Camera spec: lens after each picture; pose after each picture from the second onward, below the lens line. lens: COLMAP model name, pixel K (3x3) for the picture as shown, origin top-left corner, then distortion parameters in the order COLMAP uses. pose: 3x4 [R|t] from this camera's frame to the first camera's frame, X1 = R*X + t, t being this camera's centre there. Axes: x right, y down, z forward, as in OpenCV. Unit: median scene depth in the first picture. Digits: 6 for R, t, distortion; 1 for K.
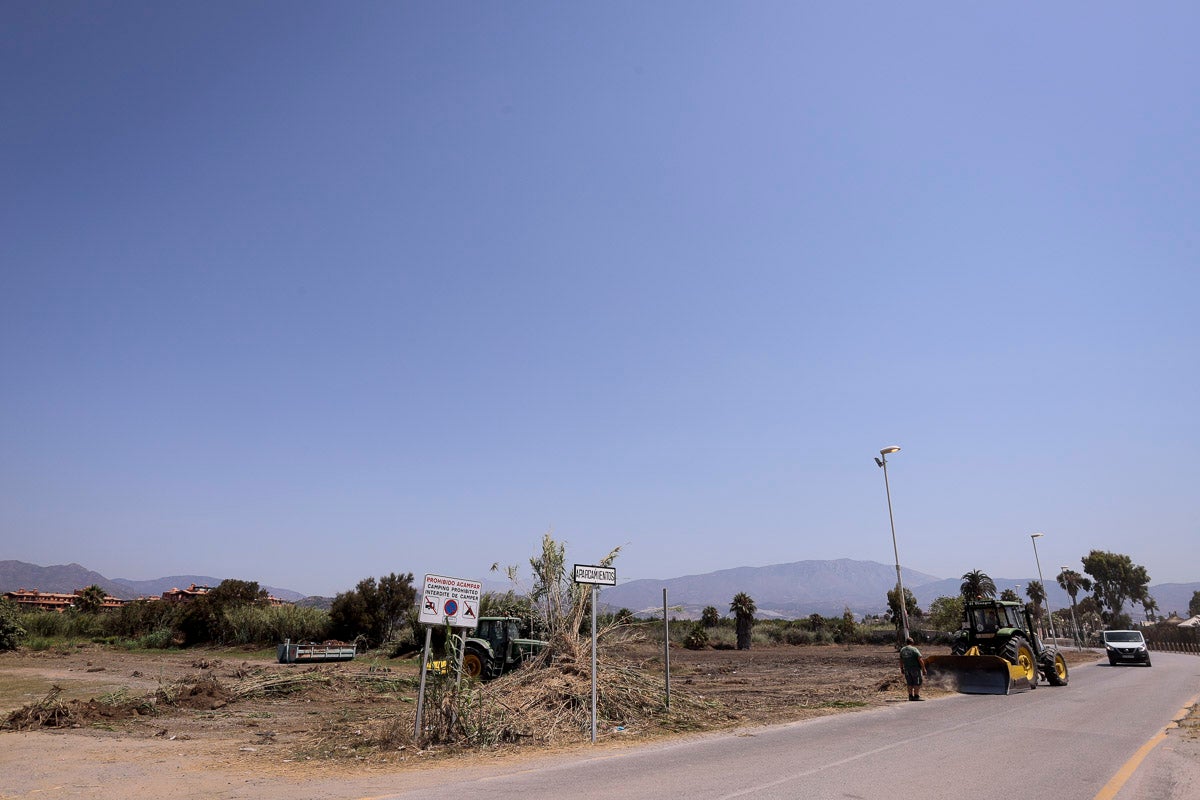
lens RADIAL K [[658.7, 0, 596.7], [0, 658.7, 405.3], [0, 0, 1]] dist [-0.065603, 0.041193]
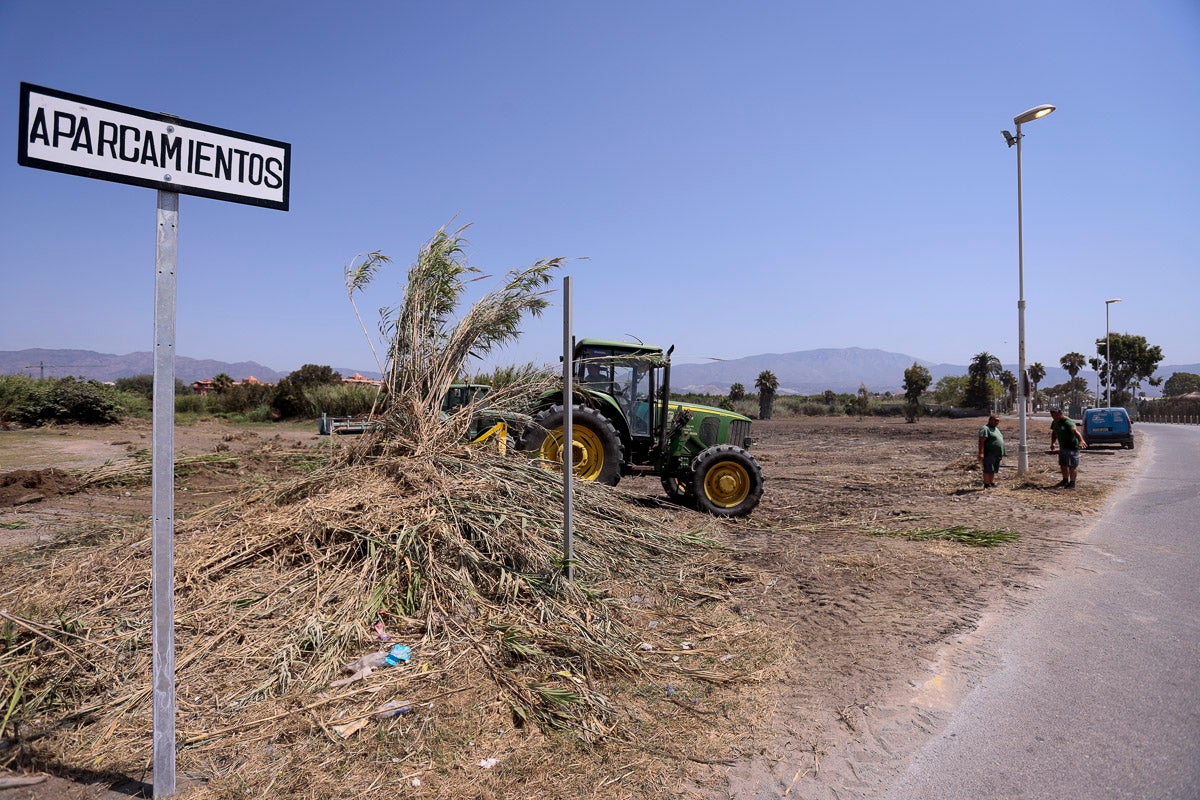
lens RADIAL K [[542.8, 0, 597.9], [0, 542.8, 402.8], [0, 0, 1]] dist [-0.066534, 0.022579]
pose [[0.995835, -0.004053, -0.091083, 0.030836], [0.033258, 0.946323, 0.321506, 0.051741], [0.084891, -0.323196, 0.942517, 0.143523]]
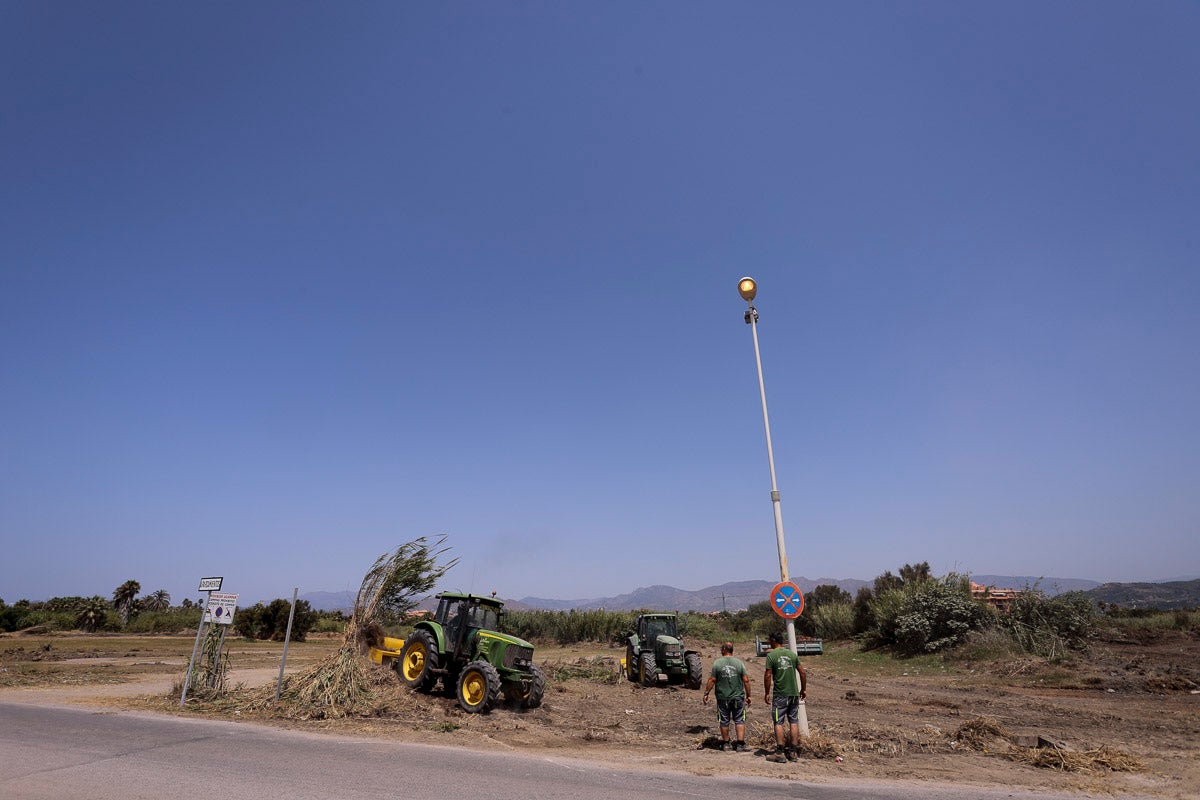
lens RADIAL K [[542.8, 0, 597.9], [0, 542.8, 402.8], [0, 0, 1]] dist [-0.066534, 0.022579]
pose [[0.405499, -0.363757, -0.838601, 0.252107], [0.309843, 0.917797, -0.248287, 0.078127], [0.859981, -0.159155, 0.484873, 0.219968]]
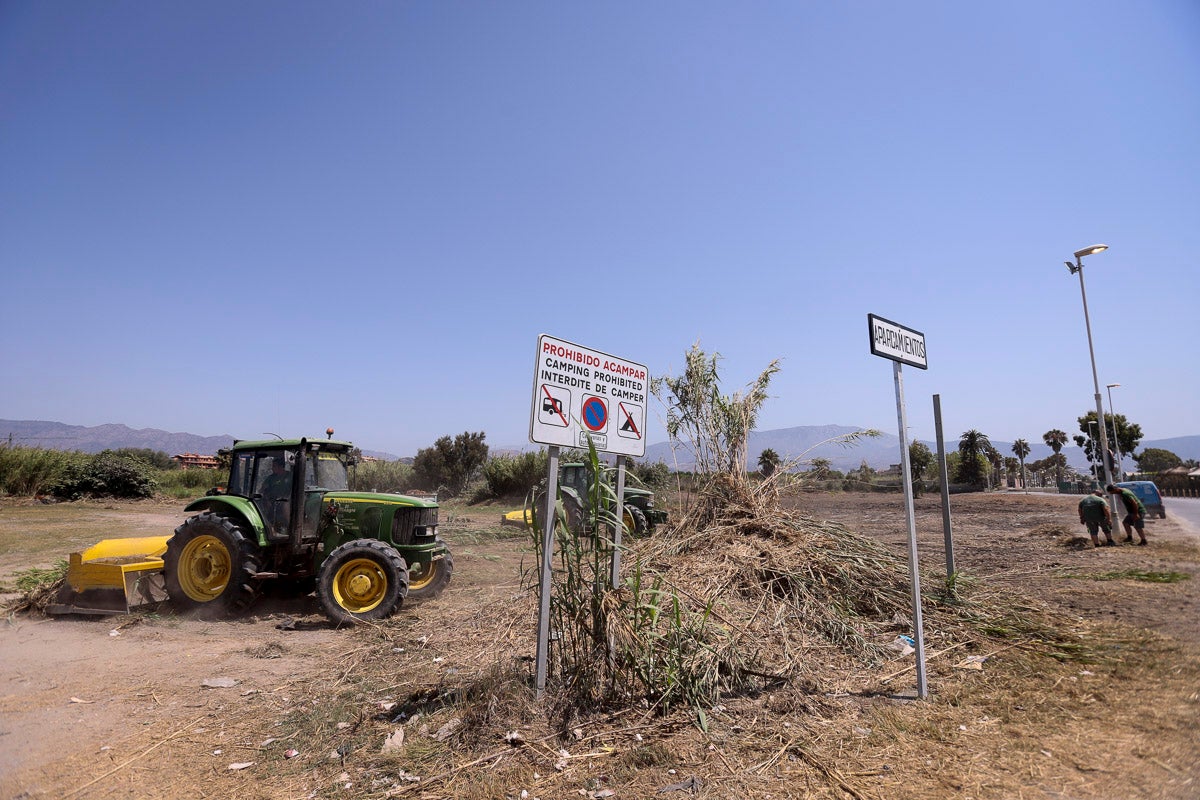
lens RADIAL K [[545.7, 0, 598.5], [0, 545.7, 404.0], [0, 0, 1]] dist [-0.079181, 0.032791]
pose [[0.998398, -0.010582, -0.055583, -0.034752], [0.020853, 0.982023, 0.187604, 0.040403], [0.052598, -0.188462, 0.980671, 0.109370]]
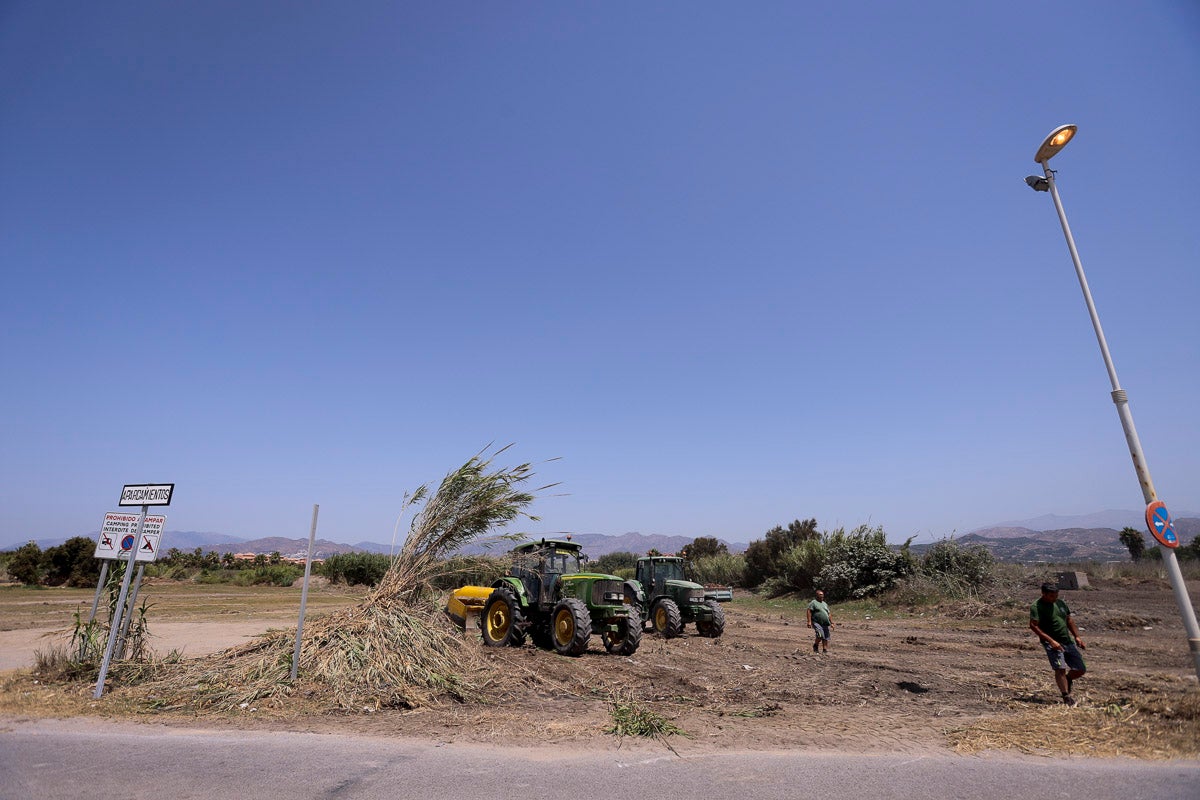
lens RADIAL K [[545.7, 0, 598.5], [0, 545.7, 404.0], [0, 0, 1]] dist [-0.079181, 0.032791]
pose [[0.643009, -0.241236, -0.726873, 0.157122], [0.259870, 0.961513, -0.089222, 0.063715], [0.720421, -0.131522, 0.680951, 0.174731]]
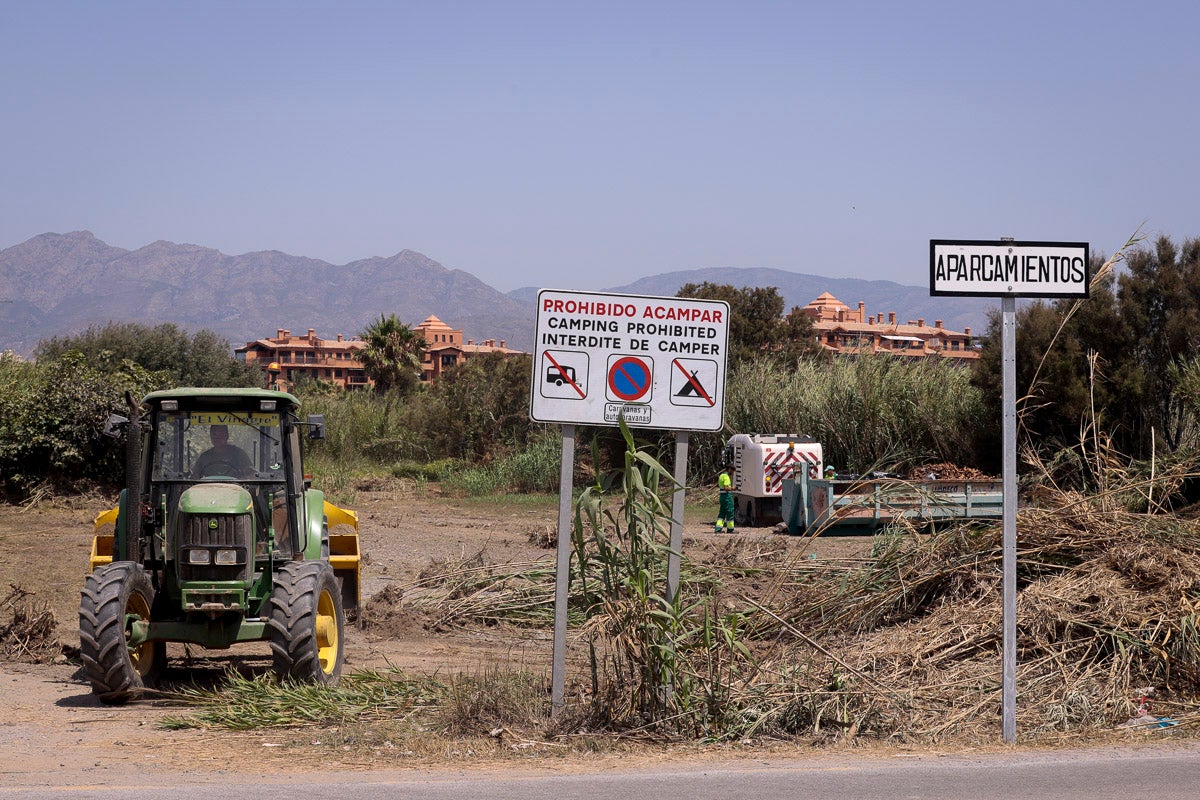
lens RADIAL K [[2552.5, 0, 600.0], [0, 2552.5, 400.0], [0, 0, 1]] dist [-0.302022, 0.108242]
pose [[0.827196, -0.014223, -0.561734, 0.093321], [0.191888, 0.946734, 0.258598, -0.006565], [0.528135, -0.321702, 0.785864, -0.016108]]
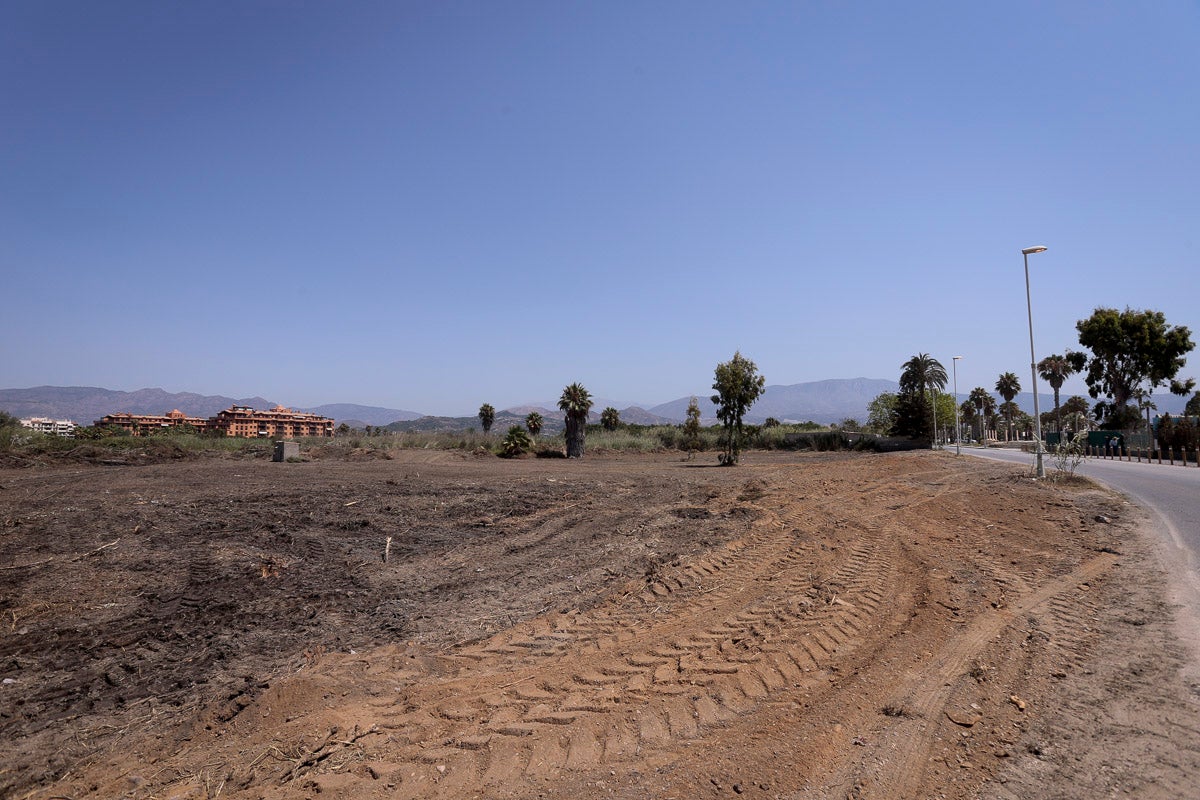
lens RADIAL K [[545.7, 0, 598.5], [0, 545.7, 404.0], [0, 0, 1]] dist [-0.079181, 0.032791]
pose [[0.994540, -0.019302, -0.102559, 0.479940], [0.045979, 0.963267, 0.264580, 0.227729], [0.093684, -0.267851, 0.958895, 0.629951]]
